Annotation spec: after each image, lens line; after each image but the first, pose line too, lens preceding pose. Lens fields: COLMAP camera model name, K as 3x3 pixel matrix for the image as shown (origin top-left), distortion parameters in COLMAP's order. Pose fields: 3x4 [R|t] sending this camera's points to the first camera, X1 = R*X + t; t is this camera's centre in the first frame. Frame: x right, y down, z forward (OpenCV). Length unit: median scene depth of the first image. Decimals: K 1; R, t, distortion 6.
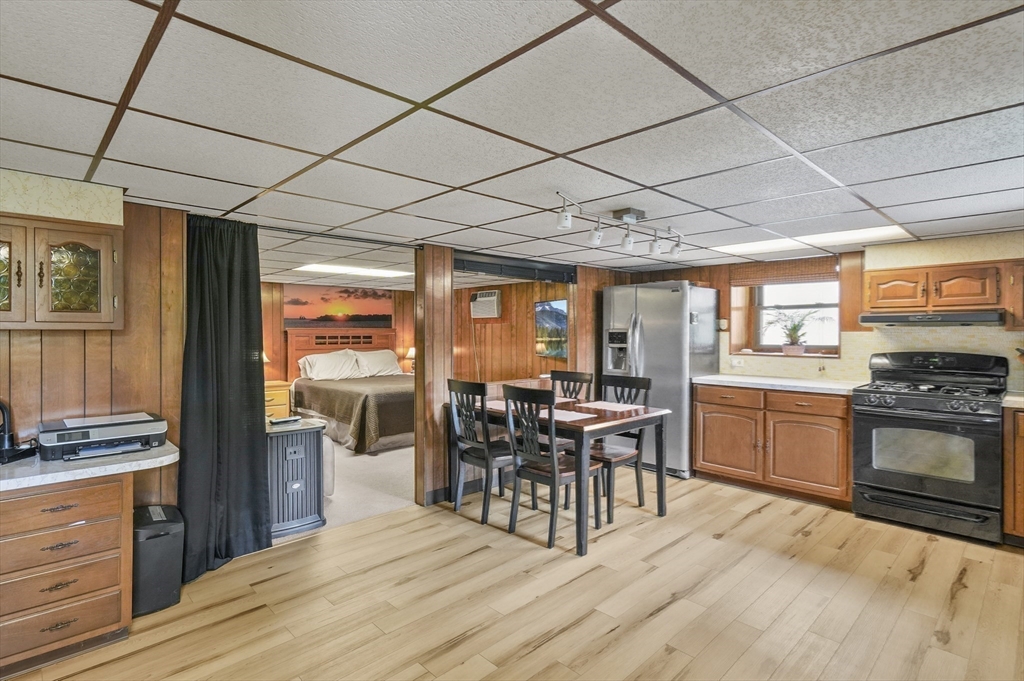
lens RADIAL K [[511.2, 0, 512.0], [0, 511.2, 335.7], [0, 0, 1]] dist [-0.008236, 0.004995]
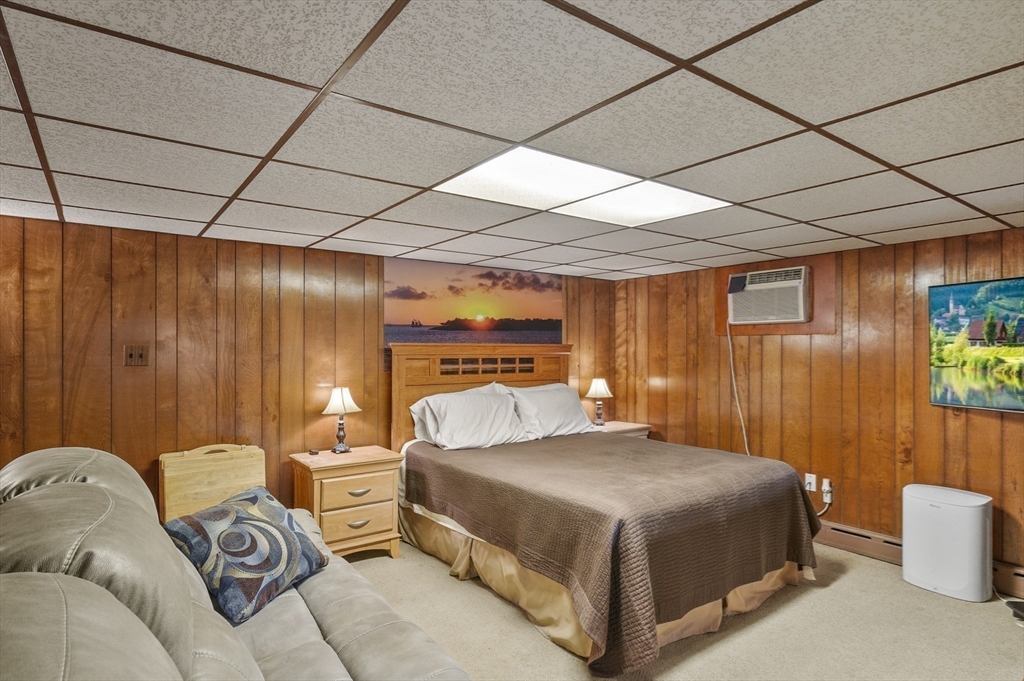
lens RADIAL K [[553.5, 0, 509.9], [0, 553.5, 344.5], [0, 0, 1]] dist [-0.007866, -0.000229]
pose [[0.991812, 0.002233, -0.127691, -0.232533], [-0.003935, 0.999907, -0.013078, -0.006275], [0.127650, 0.013473, 0.991728, 0.429954]]
